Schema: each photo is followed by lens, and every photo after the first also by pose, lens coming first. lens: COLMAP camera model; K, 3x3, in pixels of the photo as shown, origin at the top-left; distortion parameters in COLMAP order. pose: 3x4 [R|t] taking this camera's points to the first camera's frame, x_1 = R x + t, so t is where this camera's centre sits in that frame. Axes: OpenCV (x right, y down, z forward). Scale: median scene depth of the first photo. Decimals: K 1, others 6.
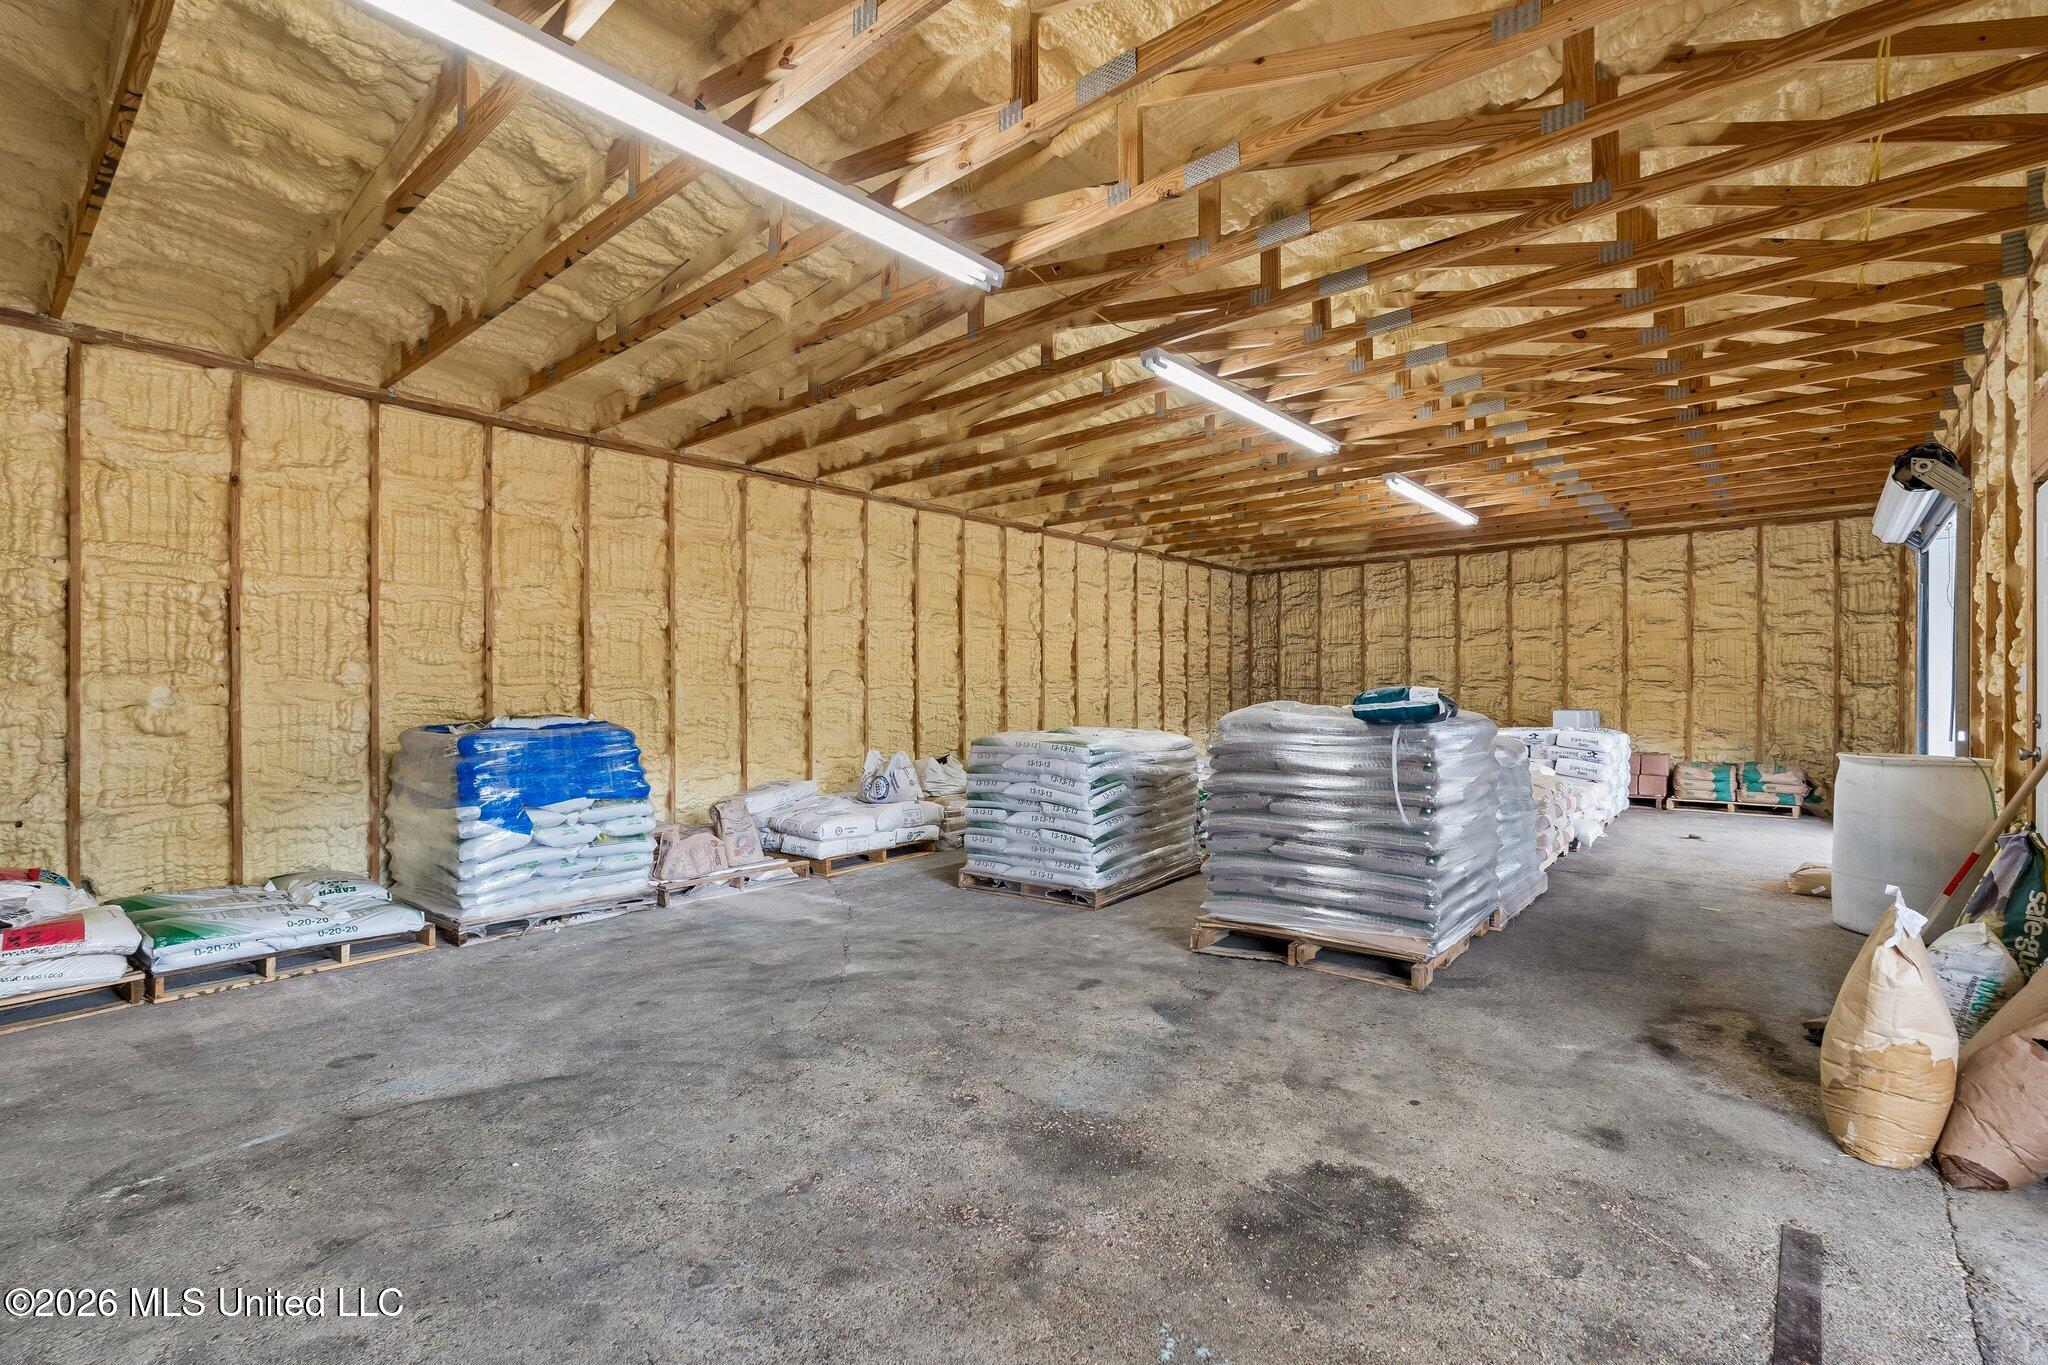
lens RADIAL K [[913.8, 0, 1024.0], [0, 913.8, 682.5], [0, 0, 1]] dist [-0.004752, 0.000019]
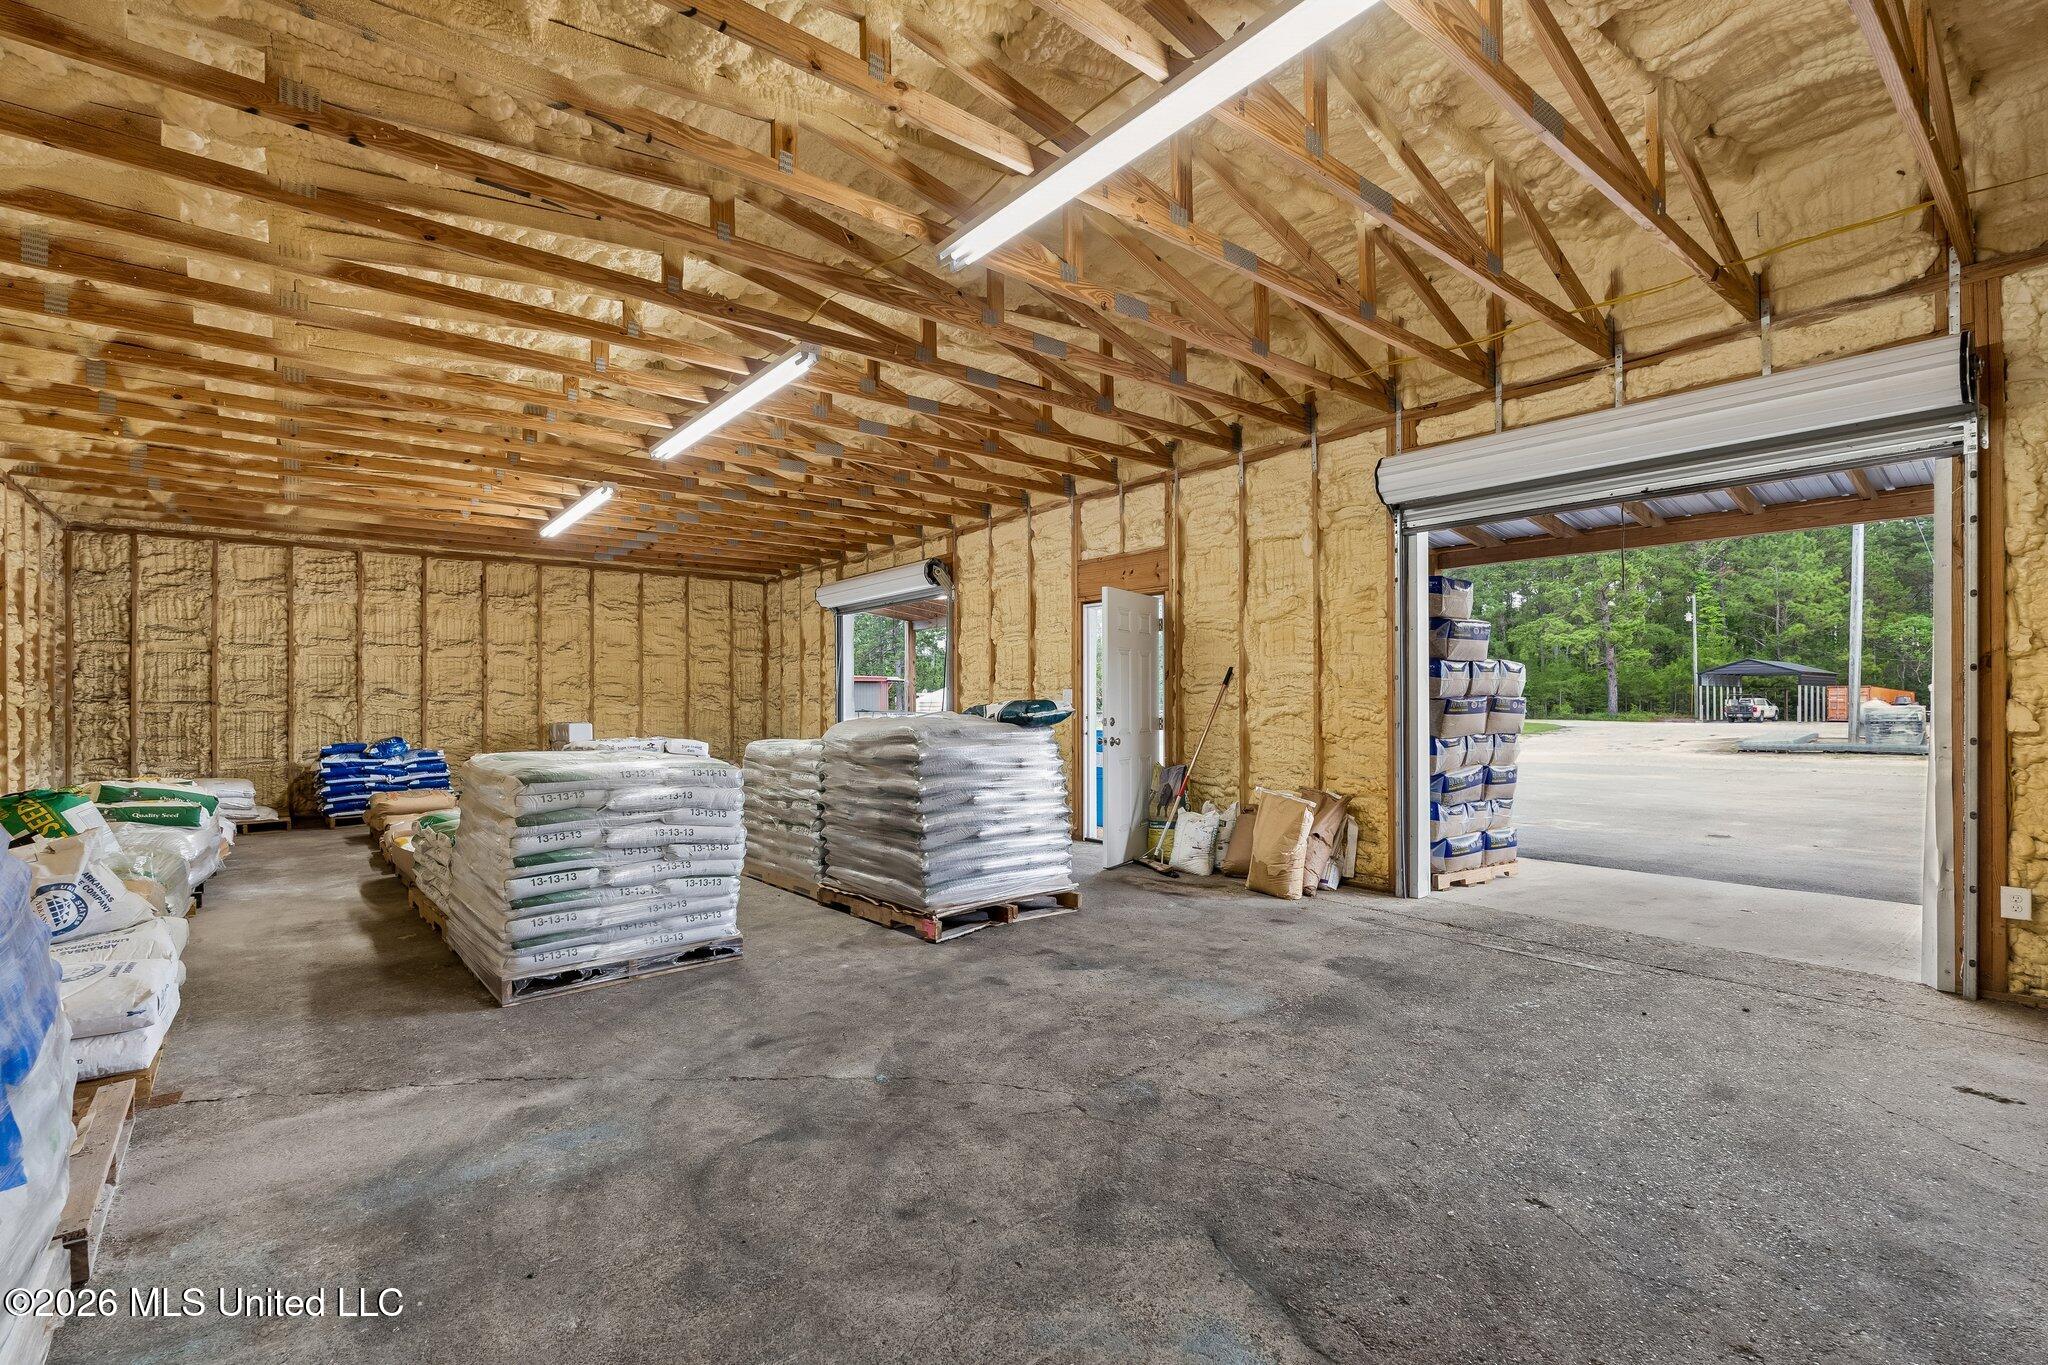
lens RADIAL K [[913.8, 0, 1024.0], [0, 913.8, 682.5], [0, 0, 1]] dist [-0.004752, 0.000019]
pose [[0.185549, 0.023411, 0.982356, -0.587680], [-0.004757, 0.999726, -0.022927, 0.007864], [-0.982623, -0.000419, 0.185610, 0.475693]]
